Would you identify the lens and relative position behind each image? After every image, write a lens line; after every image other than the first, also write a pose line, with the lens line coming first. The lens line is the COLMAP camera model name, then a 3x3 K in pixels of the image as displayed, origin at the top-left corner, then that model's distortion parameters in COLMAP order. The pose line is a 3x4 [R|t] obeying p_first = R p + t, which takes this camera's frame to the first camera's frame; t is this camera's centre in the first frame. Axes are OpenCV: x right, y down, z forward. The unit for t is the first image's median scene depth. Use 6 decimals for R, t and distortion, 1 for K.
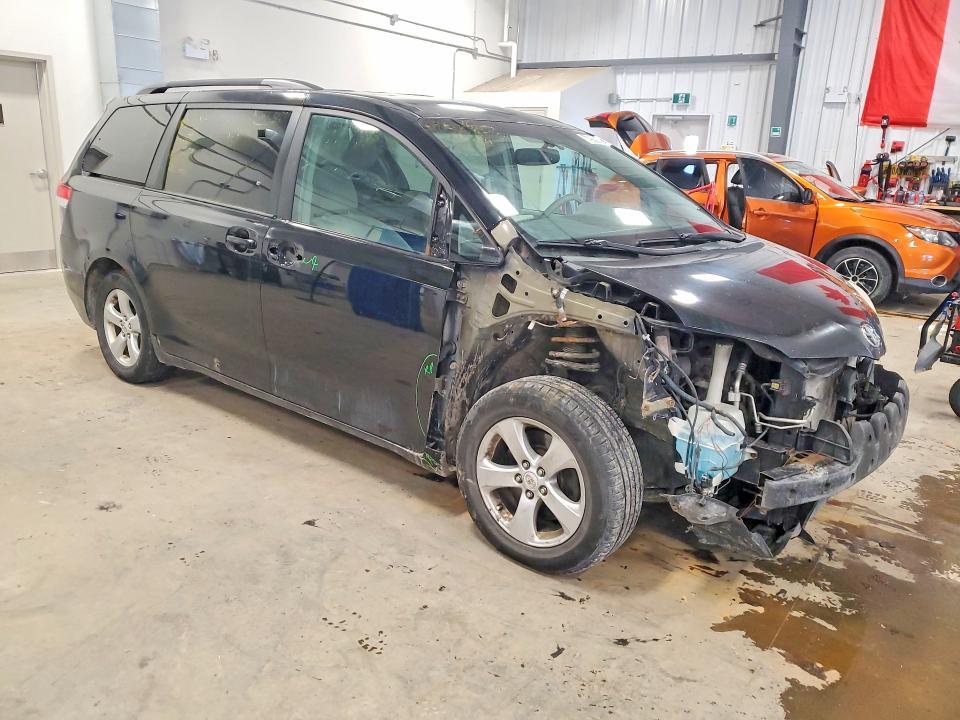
lens RADIAL K [[762.7, 0, 480.0], [0, 762.7, 360.0], [0, 0, 1]] dist [0.042429, -0.006063]
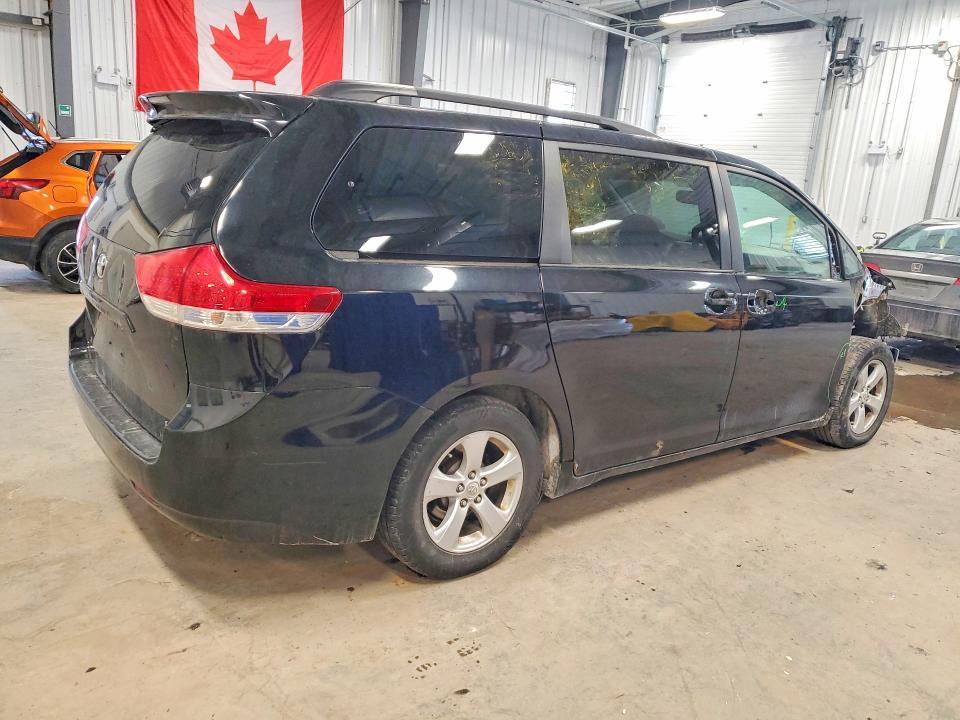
lens RADIAL K [[762.7, 0, 480.0], [0, 762.7, 360.0], [0, 0, 1]] dist [0.042429, -0.006063]
pose [[0.204203, -0.266955, 0.941826, -0.873195], [0.202554, 0.952800, 0.226149, -0.247694], [-0.957744, 0.144591, 0.248638, 0.699004]]
